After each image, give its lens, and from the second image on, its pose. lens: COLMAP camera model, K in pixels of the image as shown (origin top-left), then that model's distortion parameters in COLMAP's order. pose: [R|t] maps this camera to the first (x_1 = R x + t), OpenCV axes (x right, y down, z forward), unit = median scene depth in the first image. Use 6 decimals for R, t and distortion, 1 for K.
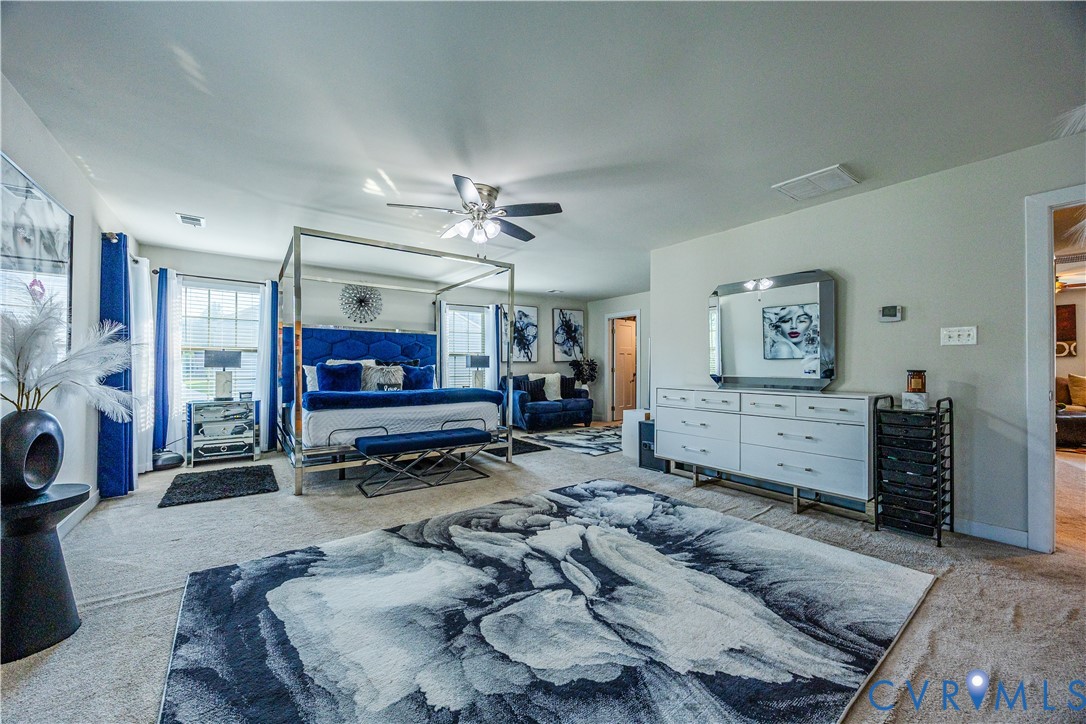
lens RADIAL K [[421.5, 0, 543.0], [0, 421.5, 362.0], [0, 0, 1]] dist [-0.000623, -0.000276]
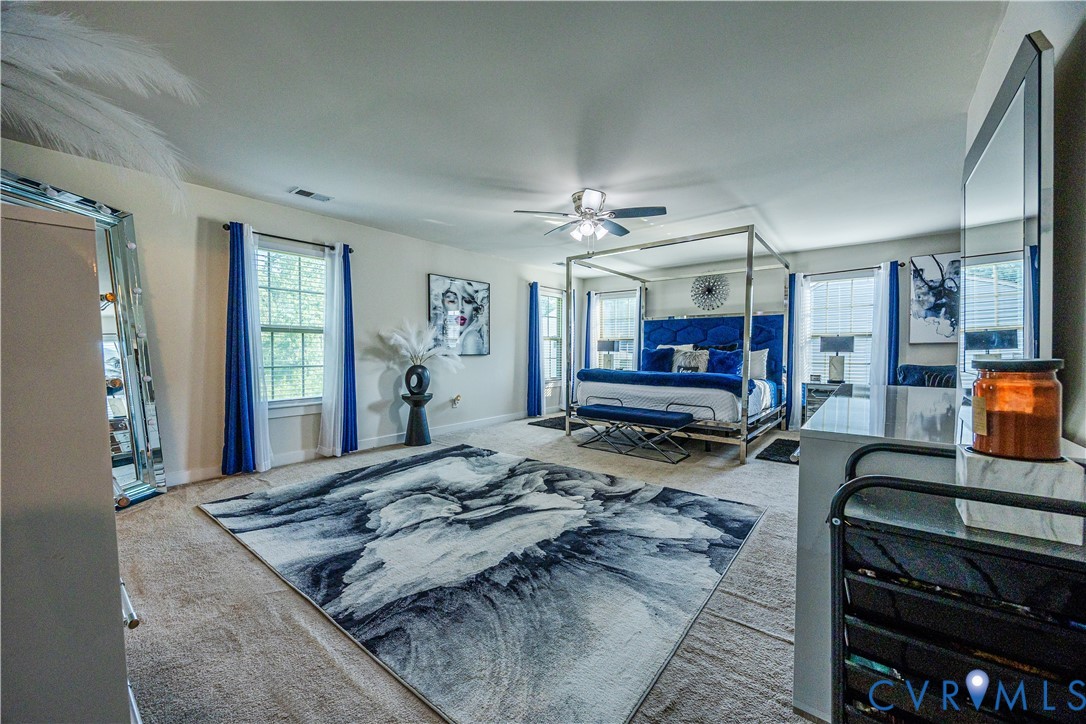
lens RADIAL K [[421.5, 0, 543.0], [0, 421.5, 362.0], [0, 0, 1]] dist [-0.000623, -0.000276]
pose [[0.224346, 0.024957, -0.974190, 1.052063], [0.009760, 0.999564, 0.027854, 0.010510], [0.974461, -0.015757, 0.224005, 0.689561]]
